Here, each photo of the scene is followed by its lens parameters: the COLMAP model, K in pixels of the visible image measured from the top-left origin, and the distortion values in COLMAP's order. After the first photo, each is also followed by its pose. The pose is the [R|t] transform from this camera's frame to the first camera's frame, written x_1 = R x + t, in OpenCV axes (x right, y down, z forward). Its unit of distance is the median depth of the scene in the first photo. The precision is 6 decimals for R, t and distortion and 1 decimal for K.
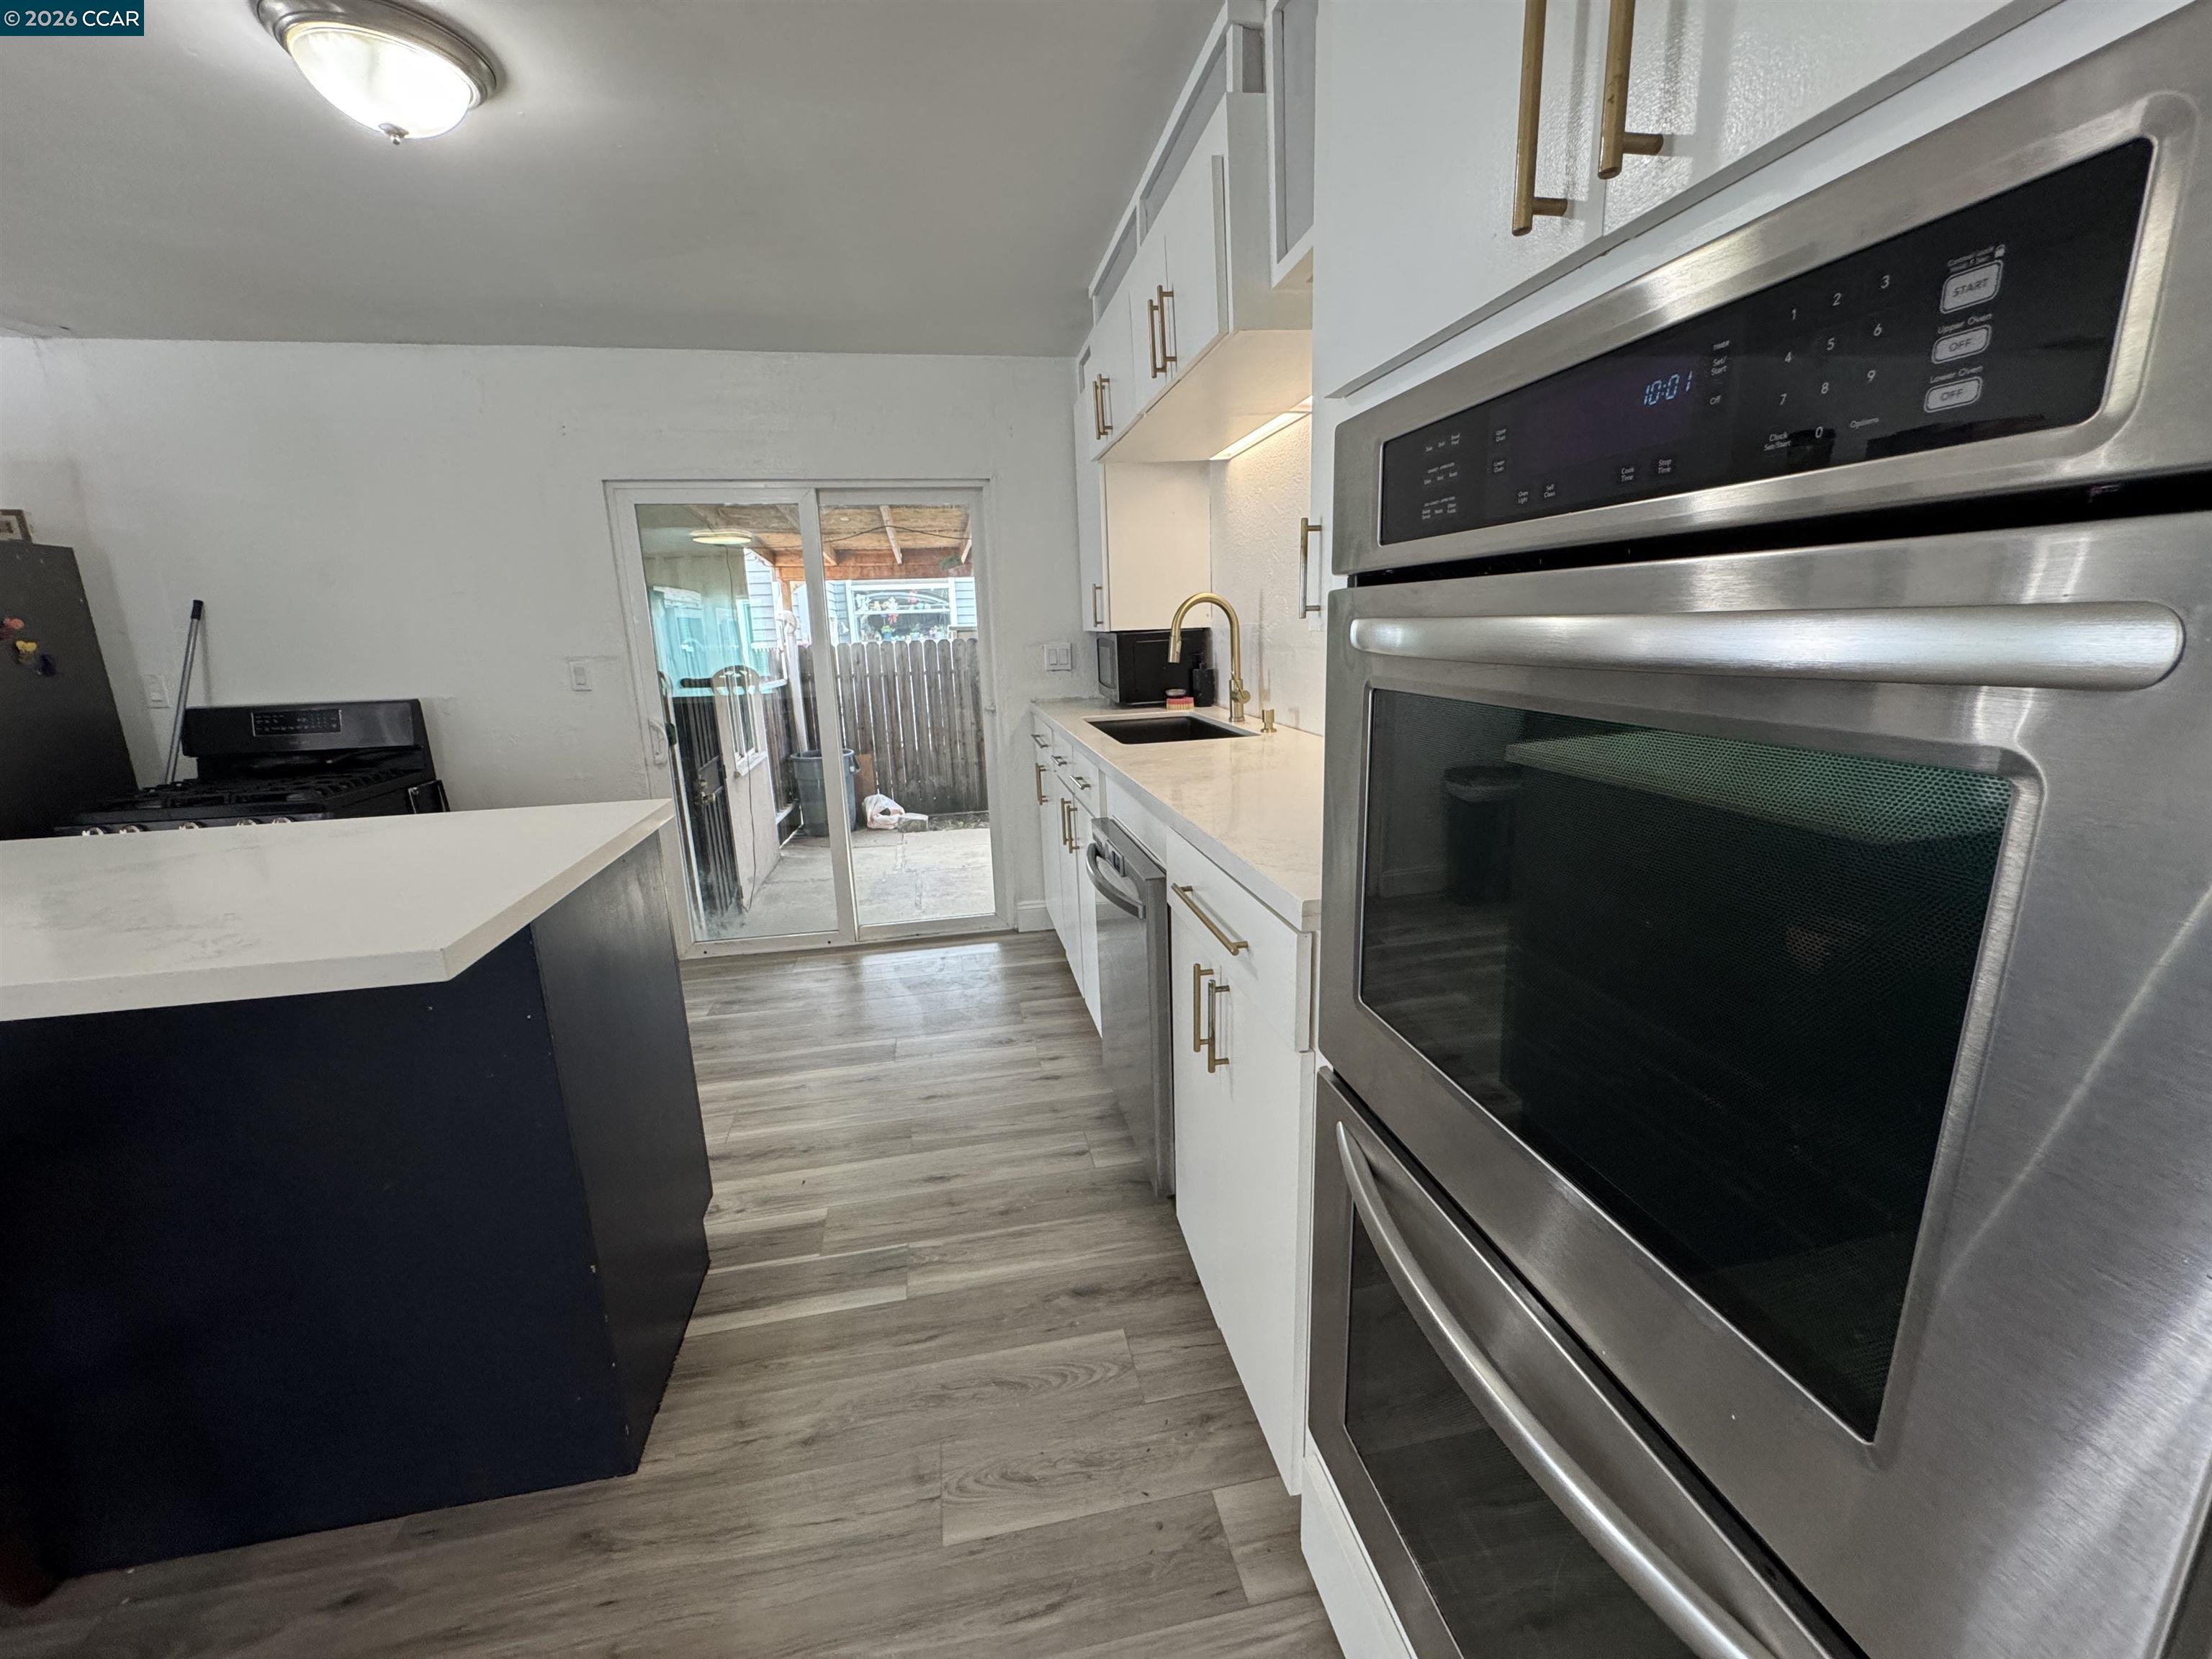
lens RADIAL K [[881.4, 0, 1104.0], [0, 881.4, 829.3], [0, 0, 1]] dist [-0.000813, 0.000092]
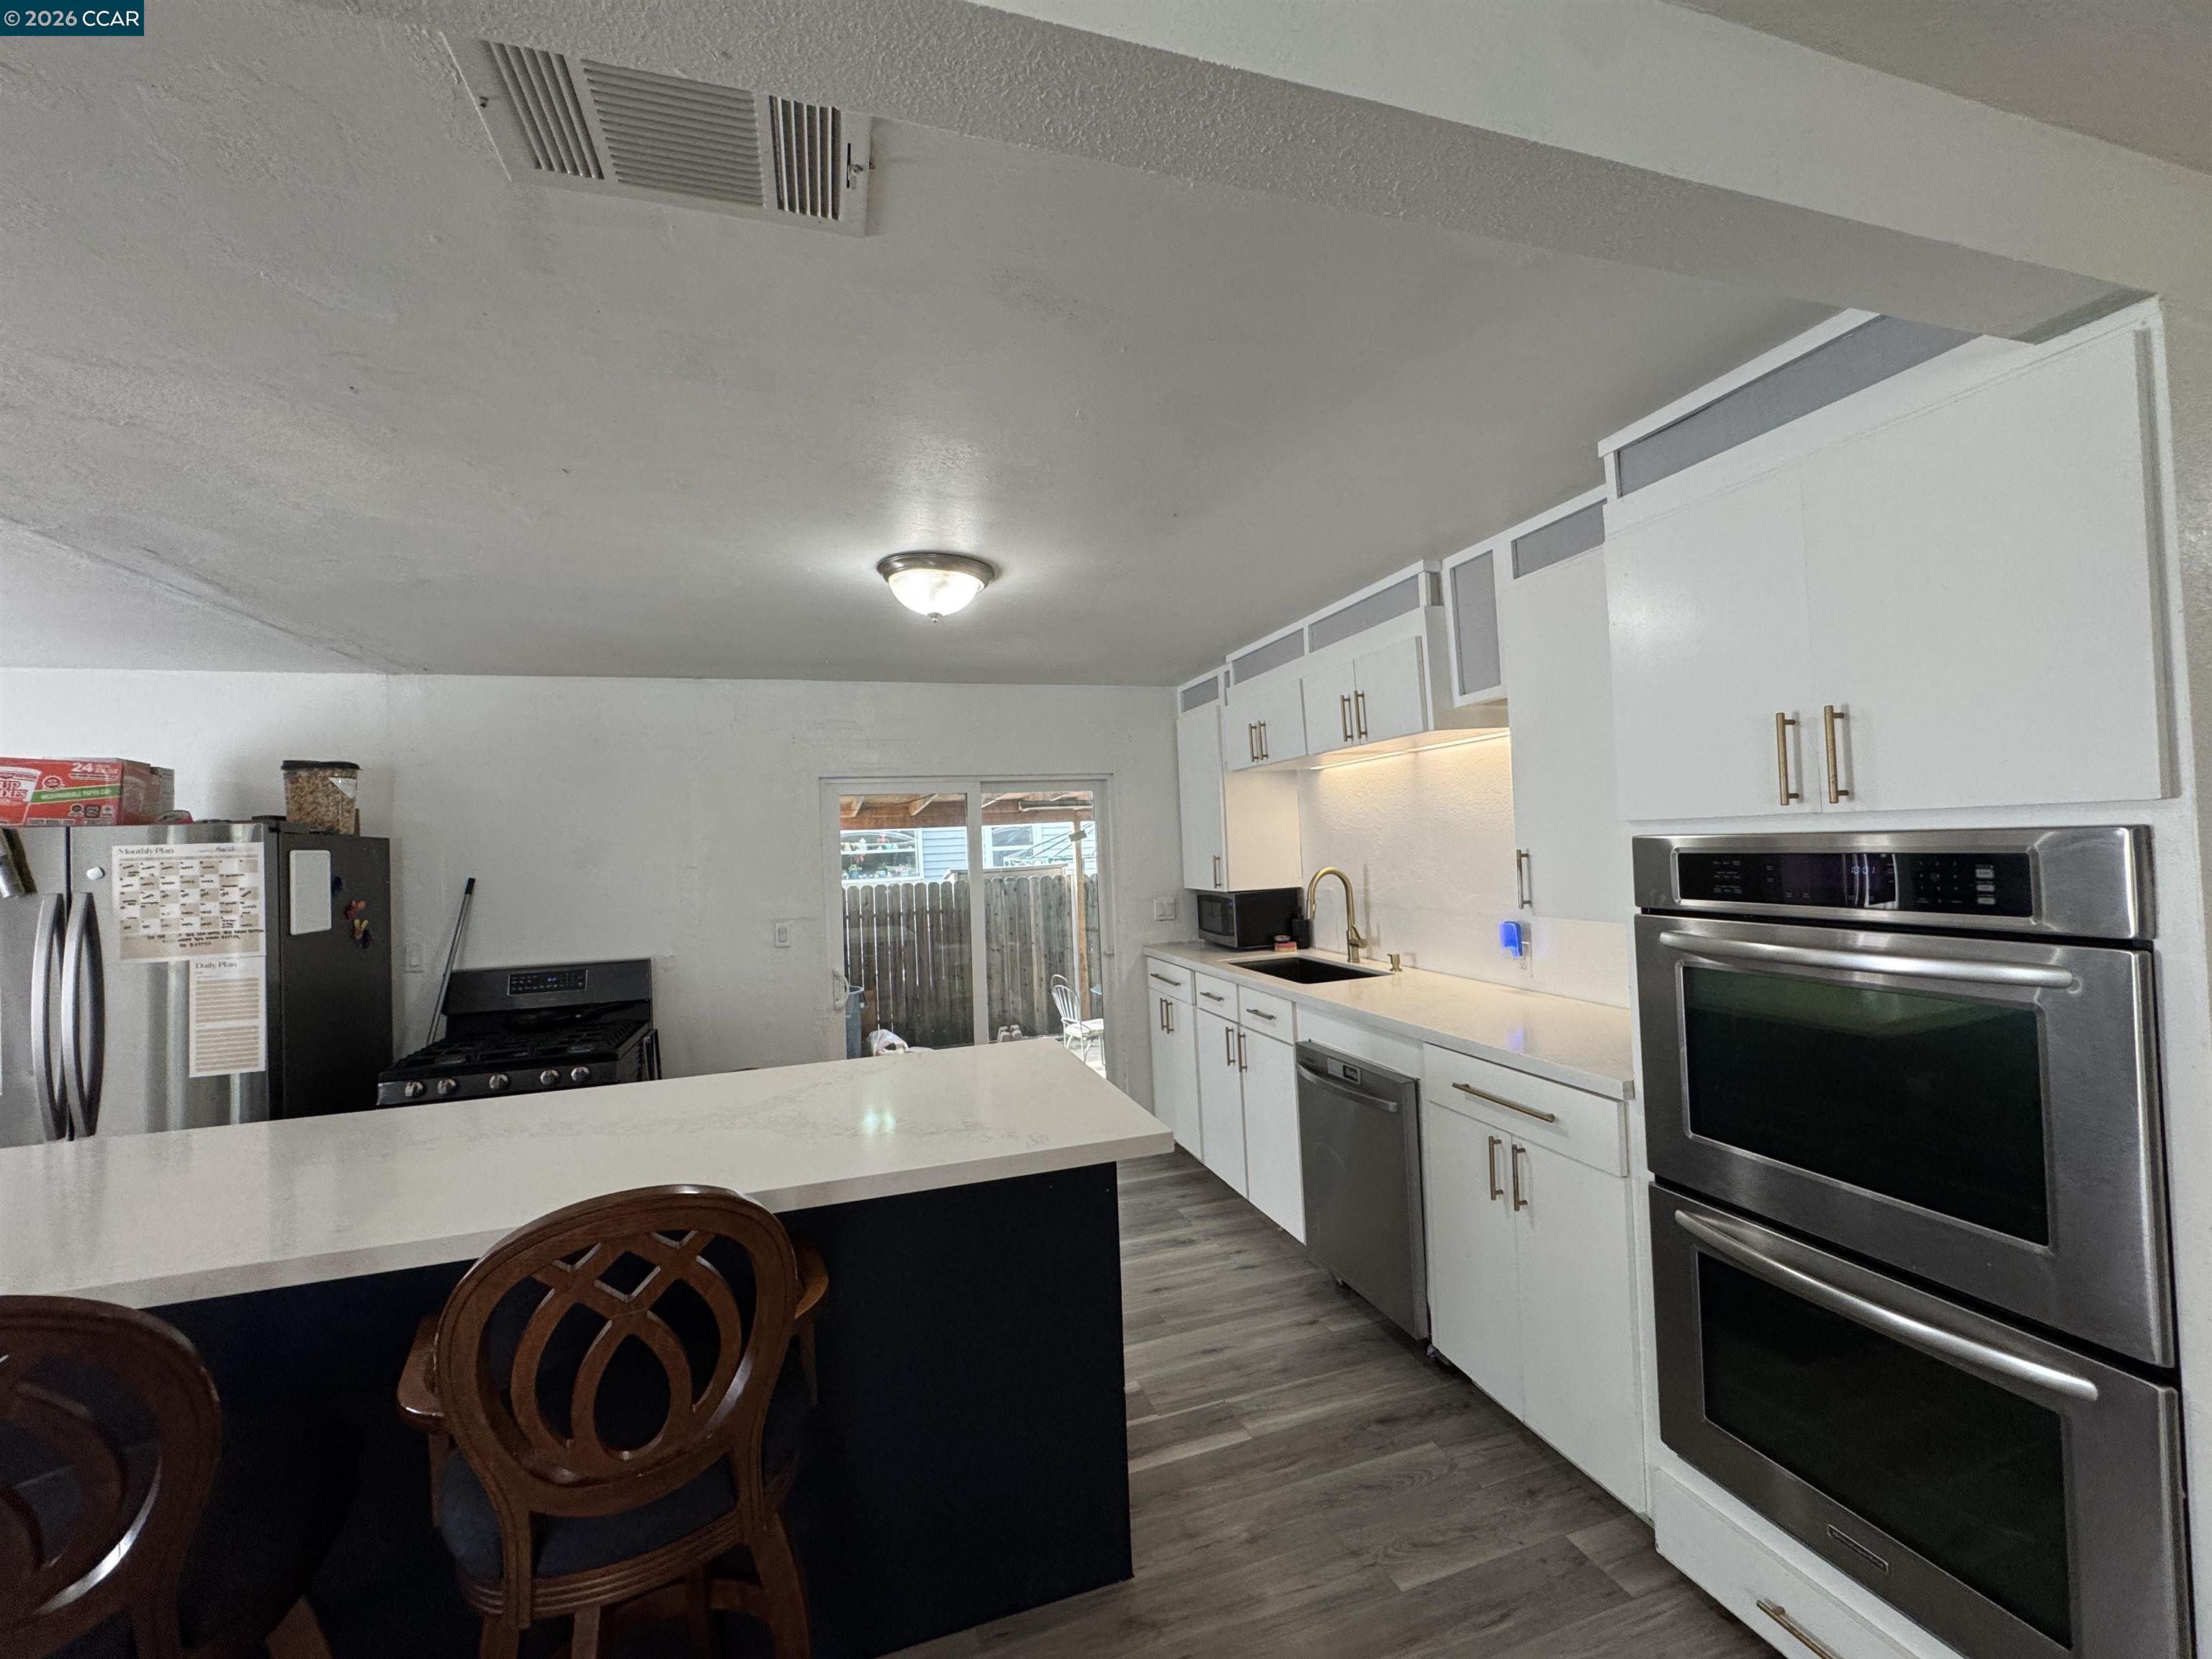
lens RADIAL K [[881.4, 0, 1104.0], [0, 881.4, 829.8], [0, 0, 1]] dist [-0.000813, 0.000092]
pose [[0.992587, -0.006762, 0.121344, -0.507700], [0.036813, 0.968272, -0.247173, -0.004756], [-0.115823, 0.249808, 0.961343, -0.350758]]
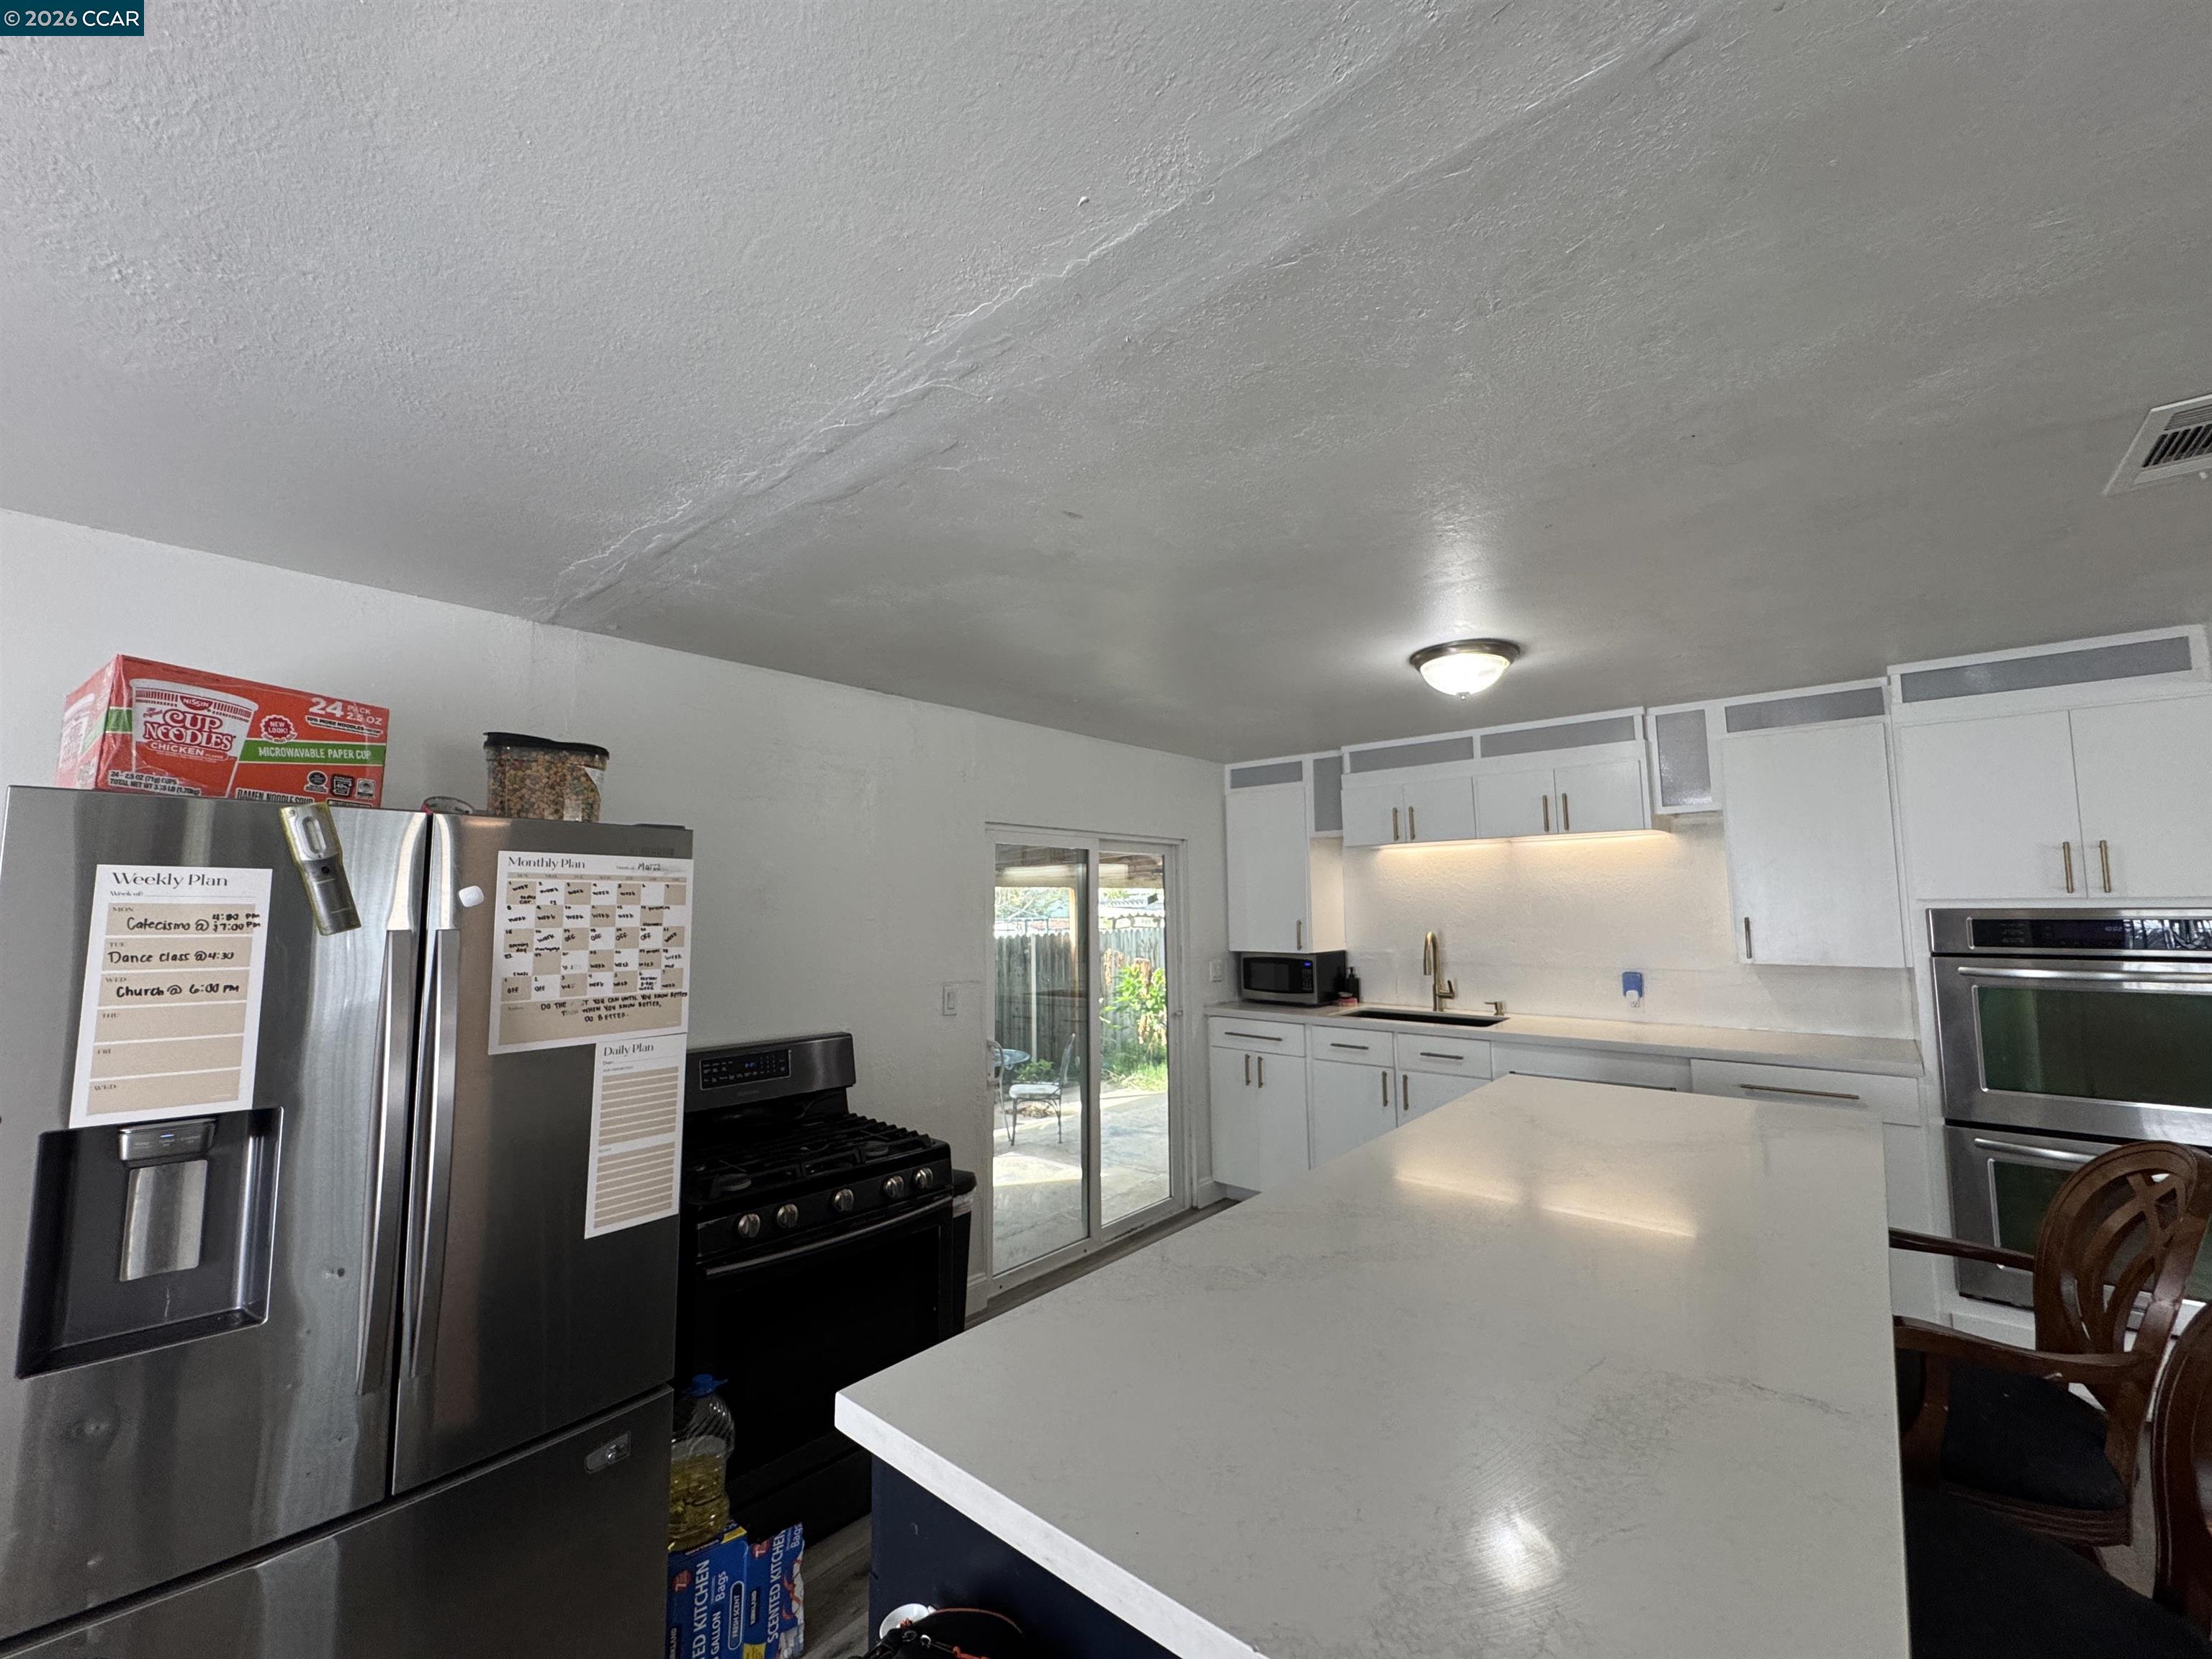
lens RADIAL K [[881.4, 0, 1106.7], [0, 881.4, 832.7], [0, 0, 1]] dist [-0.000813, 0.000092]
pose [[0.782441, 0.076251, 0.618038, -1.787797], [0.128222, 0.951481, -0.279720, -0.083952], [-0.609381, 0.298111, 0.734701, 0.150317]]
